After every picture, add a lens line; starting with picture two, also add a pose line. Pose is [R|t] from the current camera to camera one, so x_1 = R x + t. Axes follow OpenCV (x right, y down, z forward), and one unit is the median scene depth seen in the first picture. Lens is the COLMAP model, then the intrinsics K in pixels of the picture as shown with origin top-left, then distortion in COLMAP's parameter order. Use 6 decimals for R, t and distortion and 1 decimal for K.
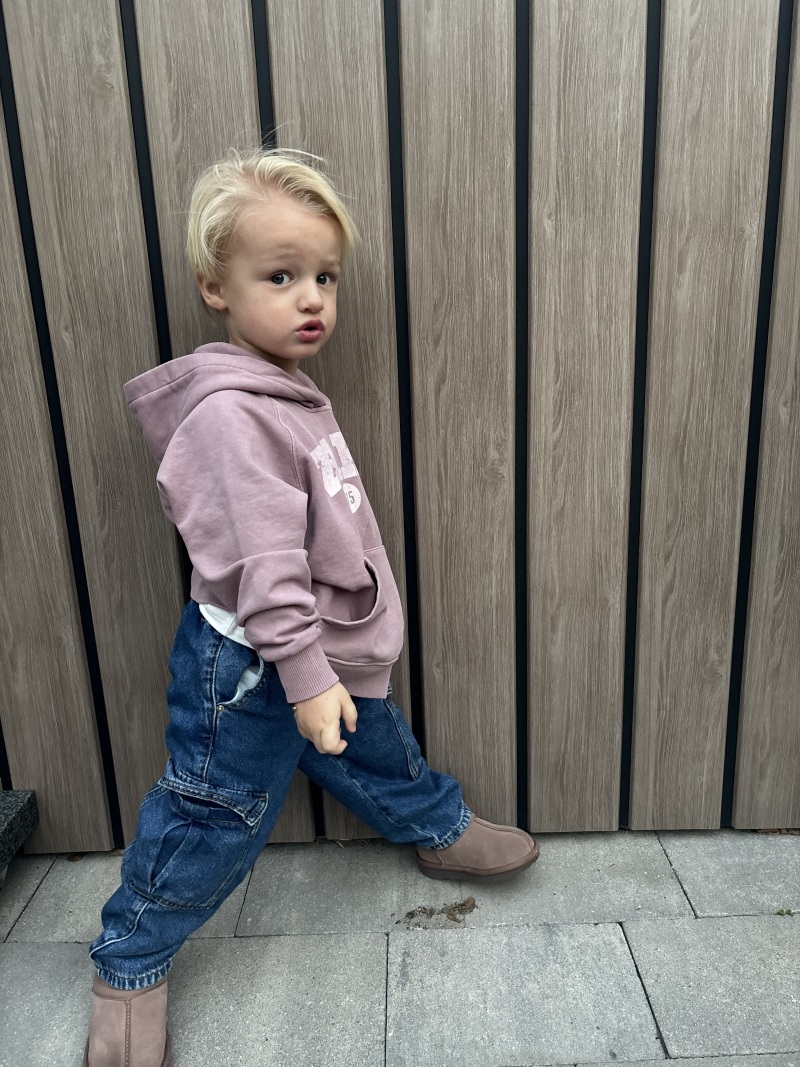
lens RADIAL K [[806.4, 0, 408.4], [0, 806.4, 536.4], [0, 0, 1]] dist [0.027824, -0.019799]
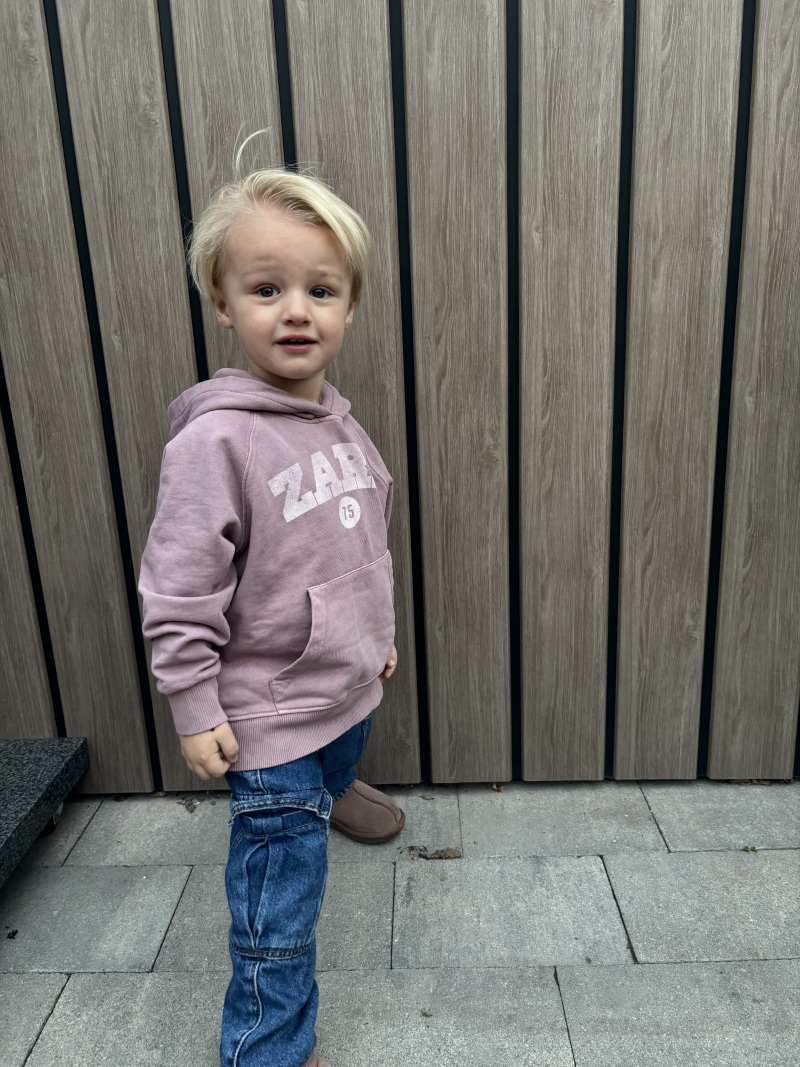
lens RADIAL K [[806.4, 0, 394.5], [0, 806.4, 532.0], [0, 0, 1]] dist [0.027824, -0.019799]
pose [[0.999276, 0.000600, -0.038039, 0.017369], [-0.000347, 0.999978, 0.006636, 0.019477], [0.038042, -0.006618, 0.999254, -0.135246]]
